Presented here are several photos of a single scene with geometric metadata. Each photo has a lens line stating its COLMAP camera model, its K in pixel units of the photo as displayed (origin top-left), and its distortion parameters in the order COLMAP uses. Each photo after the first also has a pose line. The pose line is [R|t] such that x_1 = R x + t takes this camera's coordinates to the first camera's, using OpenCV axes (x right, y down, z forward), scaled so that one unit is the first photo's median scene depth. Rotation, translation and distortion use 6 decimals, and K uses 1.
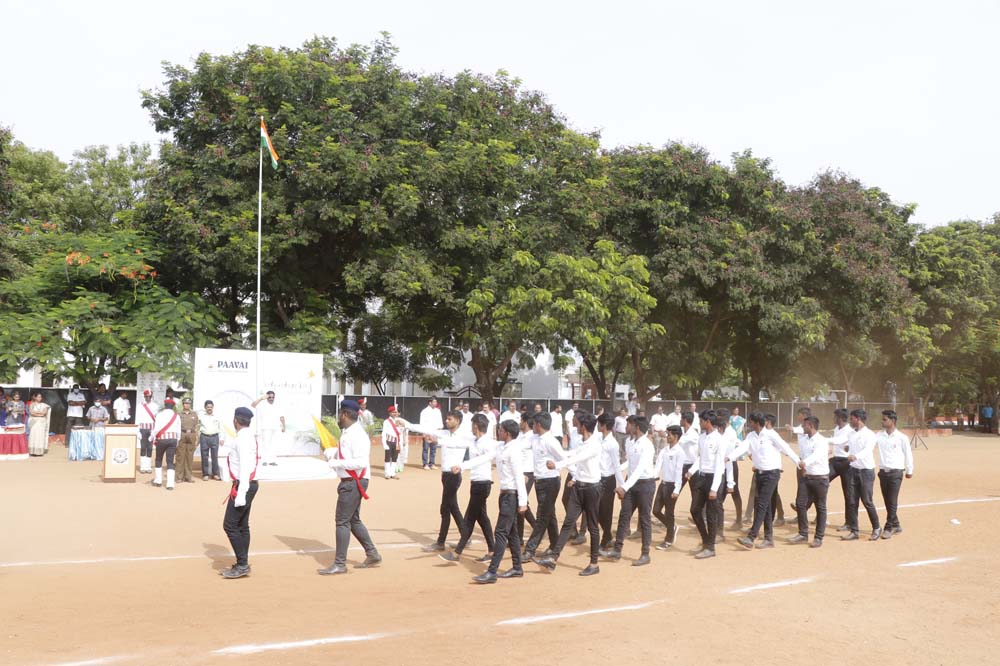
lens RADIAL K [[827.8, 0, 495.0], [0, 827.8, 337.6], [0, 0, 1]] dist [-0.187191, 0.171768]
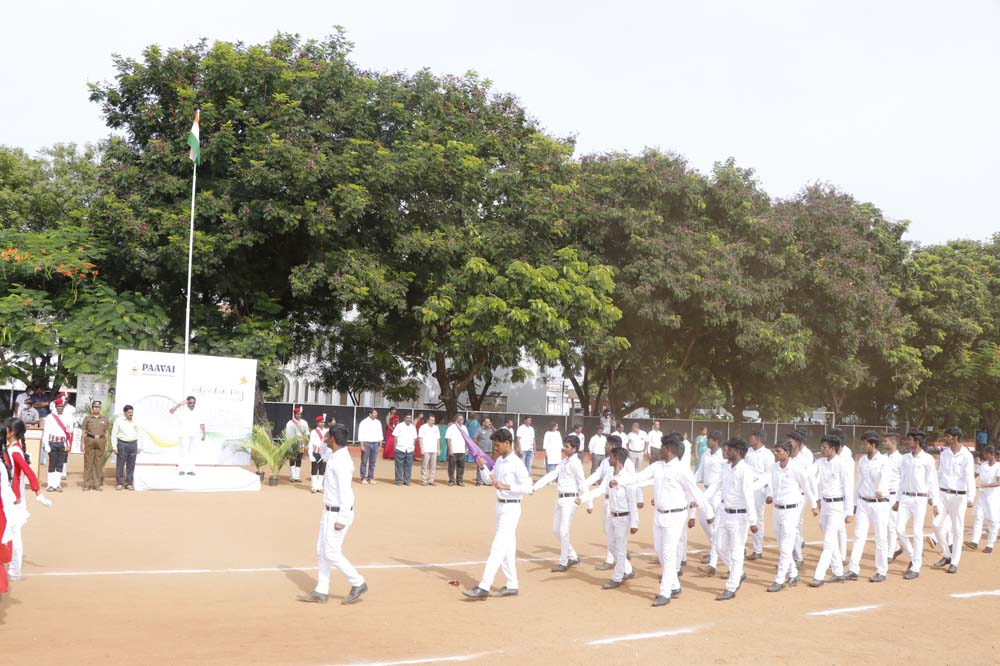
lens RADIAL K [[827.8, 0, 495.0], [0, 827.8, 337.6], [0, 0, 1]] dist [-0.187191, 0.171768]
pose [[0.999633, 0.023698, -0.013122, 0.061860], [-0.023915, 0.999576, -0.016640, 0.003022], [0.012722, 0.016948, 0.999775, 0.043620]]
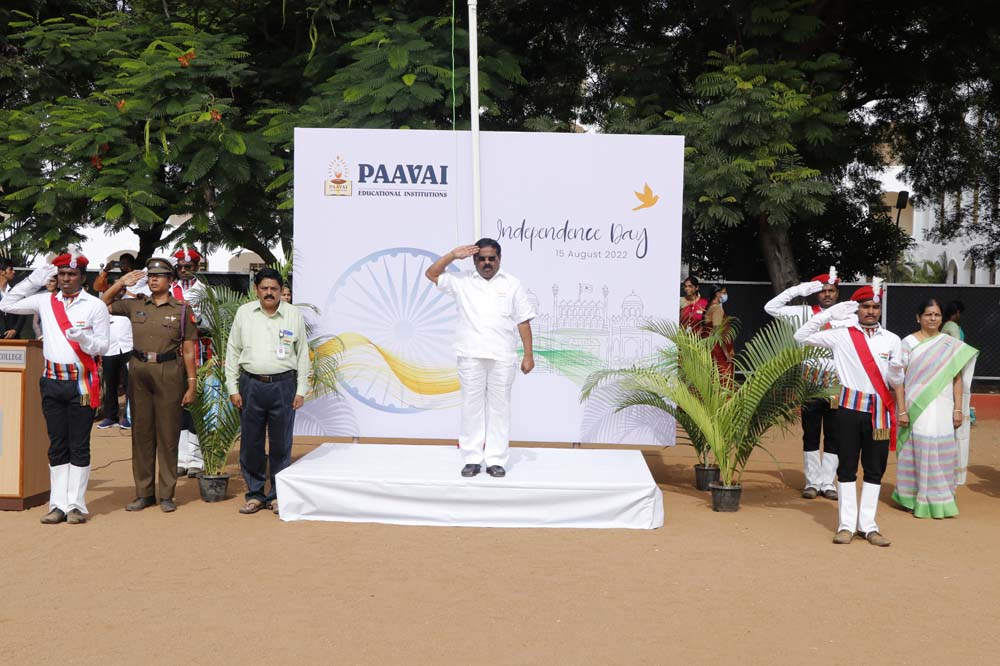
lens RADIAL K [[1434.9, 0, 500.0], [0, 1434.9, 333.0], [0, 0, 1]] dist [0.103111, 0.008774]
pose [[0.831220, 0.009875, -0.555857, 0.036484], [0.033884, 0.997084, 0.068382, 0.044142], [0.554911, -0.075675, 0.828461, 0.376888]]
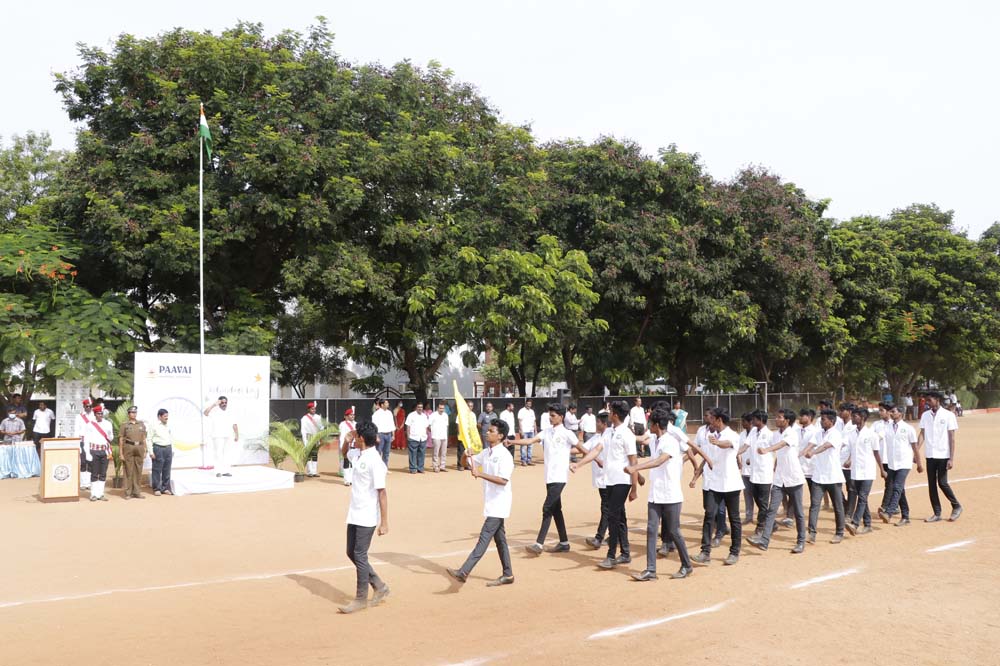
lens RADIAL K [[832.4, 0, 495.4], [0, 832.4, 332.1], [0, 0, 1]] dist [-0.180047, 0.161251]
pose [[0.991159, -0.017562, 0.131514, -0.059050], [0.018308, 0.999822, -0.004463, 0.001205], [-0.131412, 0.006832, 0.991304, 0.024120]]
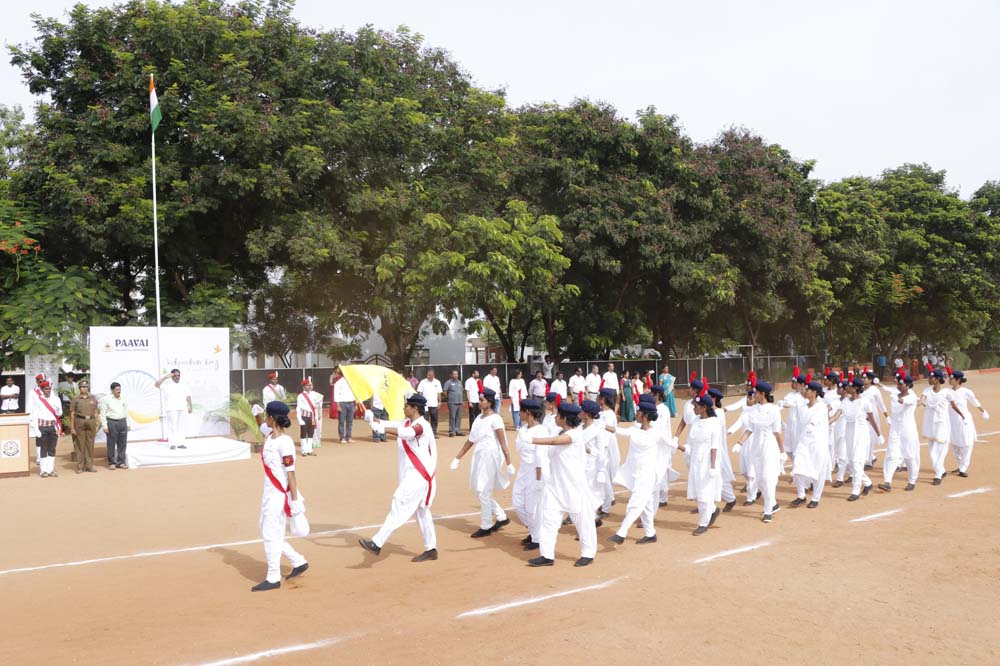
lens RADIAL K [[825.7, 0, 495.3], [0, 825.7, 336.9], [0, 0, 1]] dist [-0.183672, 0.163695]
pose [[0.991970, -0.037996, 0.120630, -0.014321], [0.033061, 0.998543, 0.042658, 0.001001], [-0.122075, -0.038327, 0.991781, 0.030651]]
